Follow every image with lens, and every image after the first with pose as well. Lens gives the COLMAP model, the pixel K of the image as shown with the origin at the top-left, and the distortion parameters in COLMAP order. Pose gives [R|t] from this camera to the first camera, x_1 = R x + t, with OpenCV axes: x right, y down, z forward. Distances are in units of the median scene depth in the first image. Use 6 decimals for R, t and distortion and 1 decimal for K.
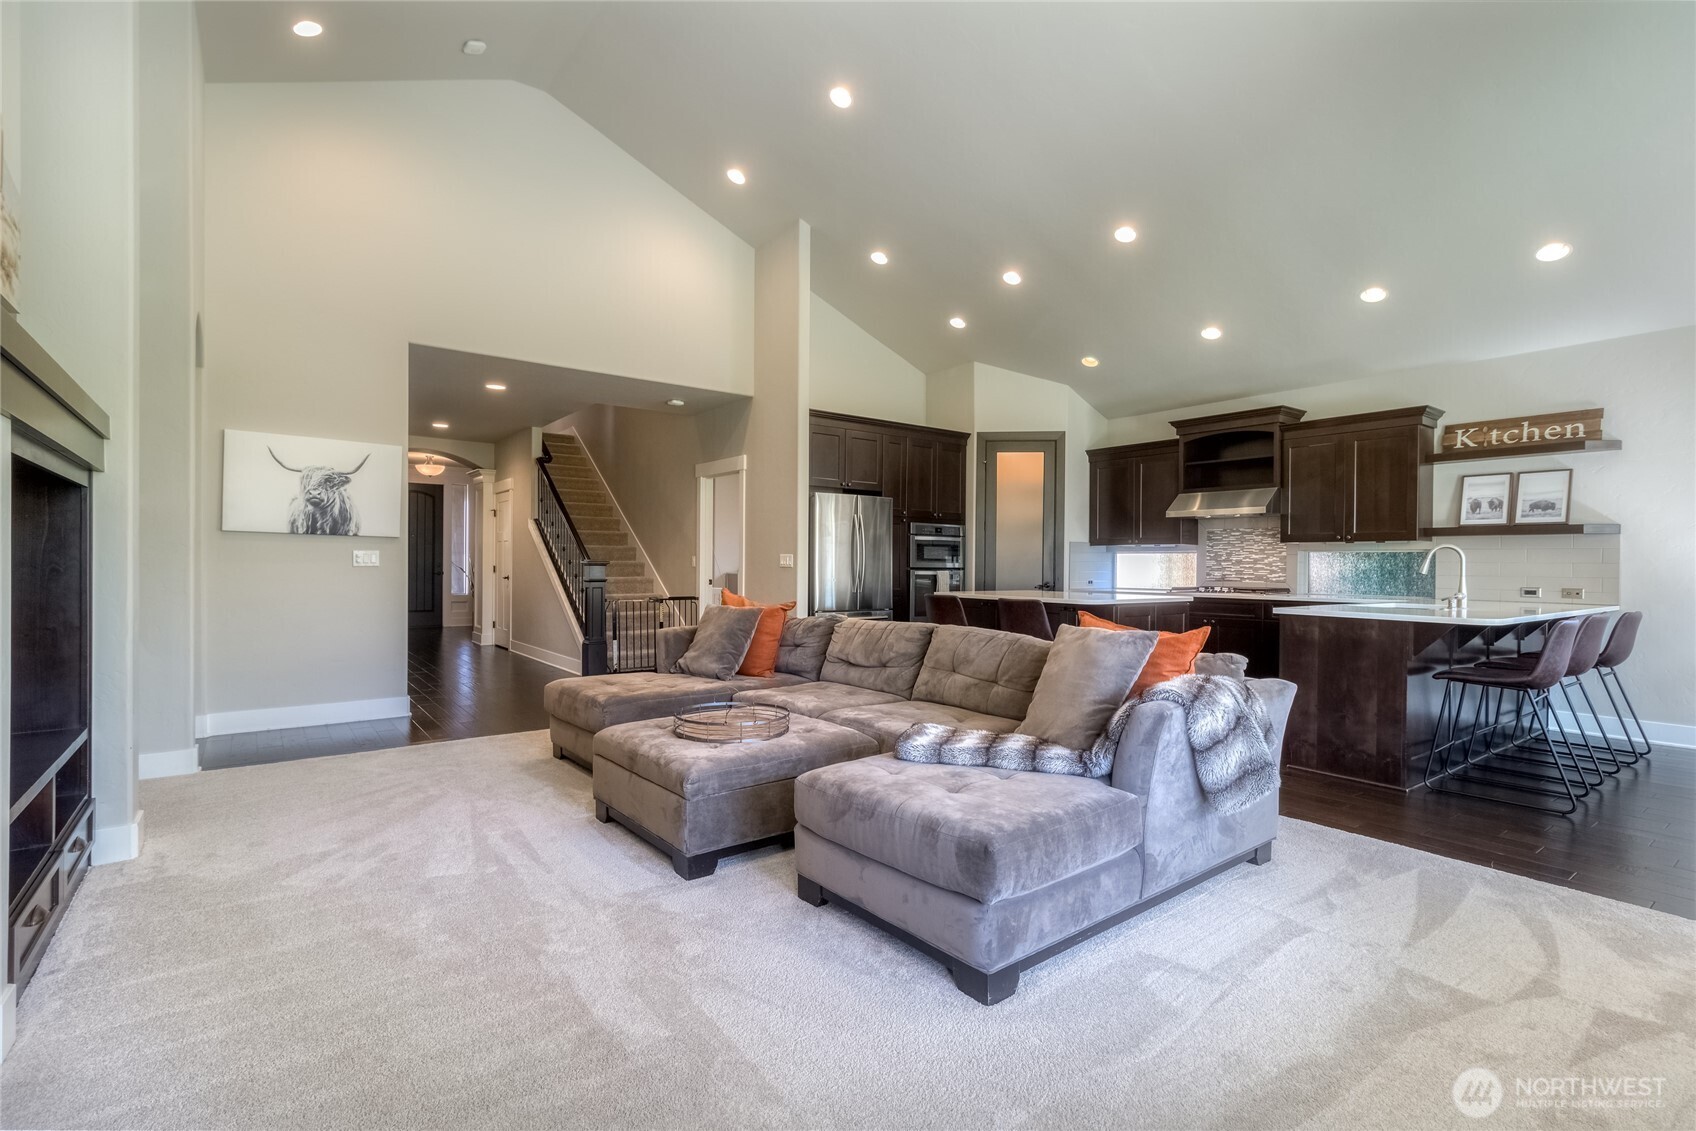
lens RADIAL K [[791.4, 0, 841.1], [0, 791.4, 569.6], [0, 0, 1]] dist [0.002724, 0.000127]
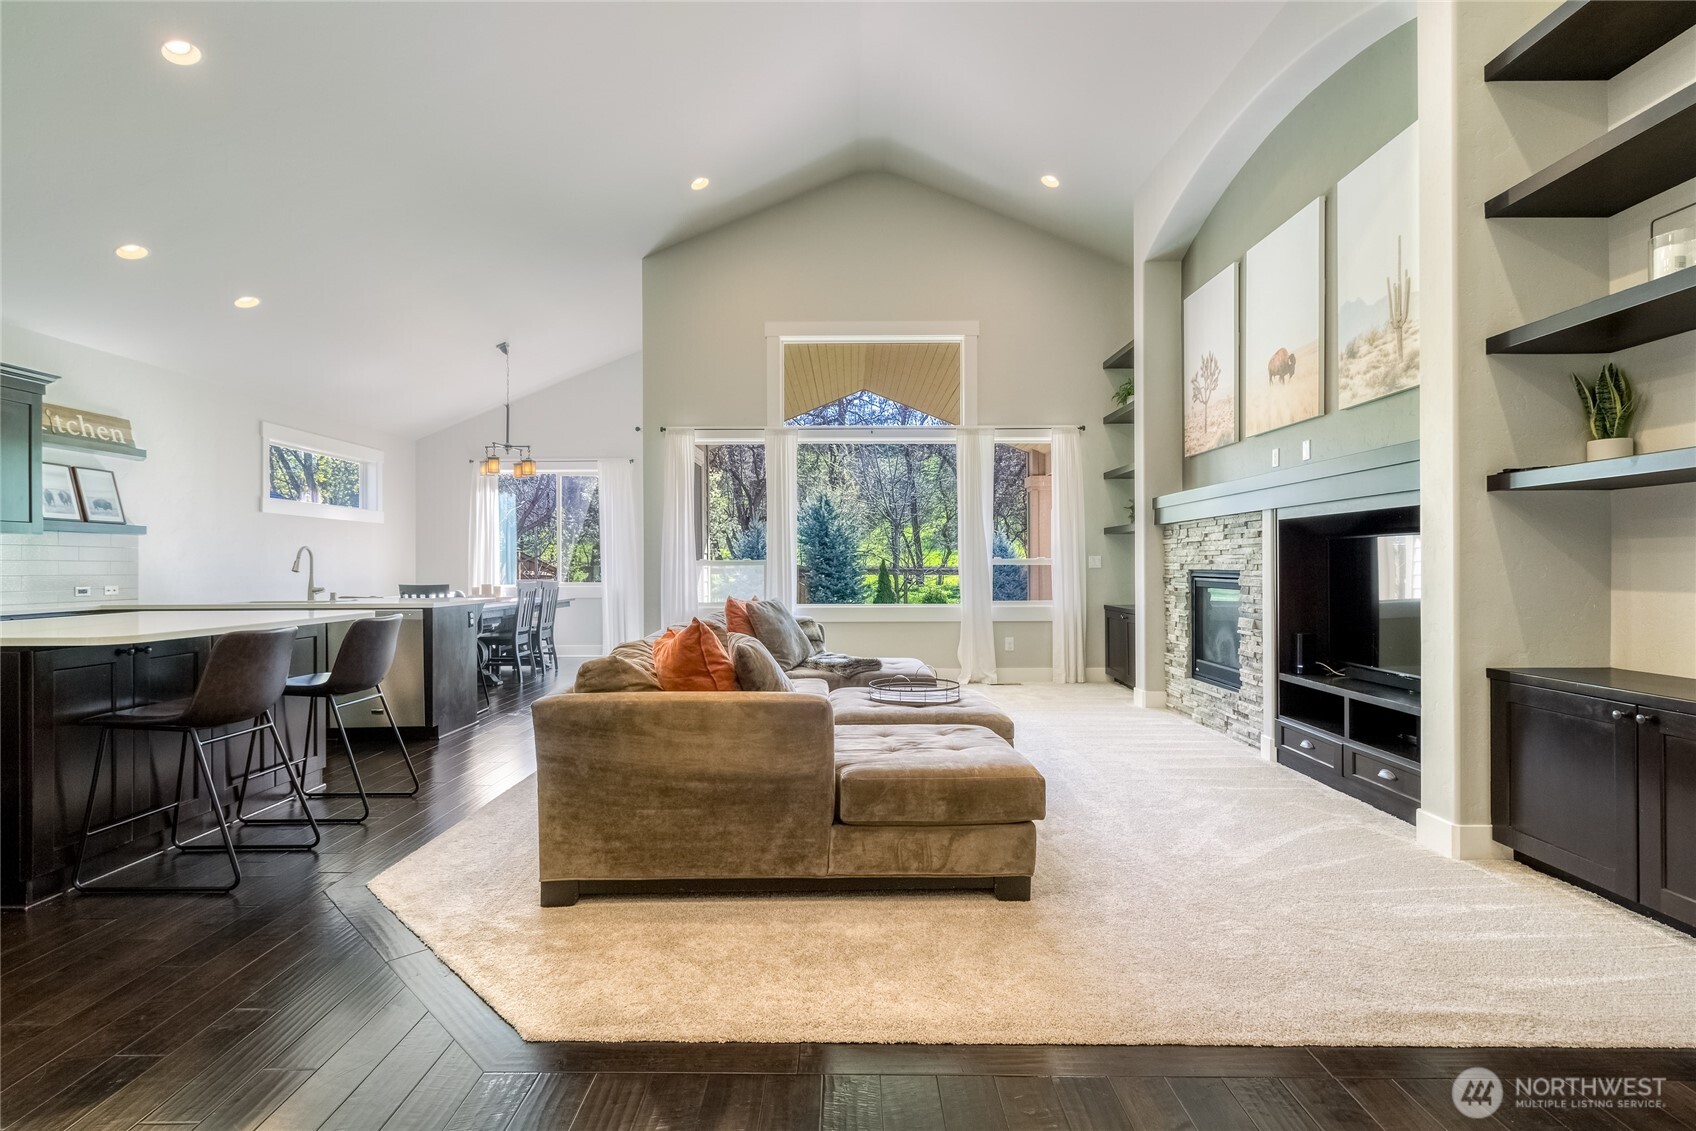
lens RADIAL K [[828.7, 0, 847.1], [0, 828.7, 568.4], [0, 0, 1]] dist [0.005032, 0.001290]
pose [[-0.795263, -0.007694, 0.606216, -0.430142], [0.000860, 0.999904, 0.013820, -0.010594], [-0.606264, 0.011512, -0.795180, 1.068089]]
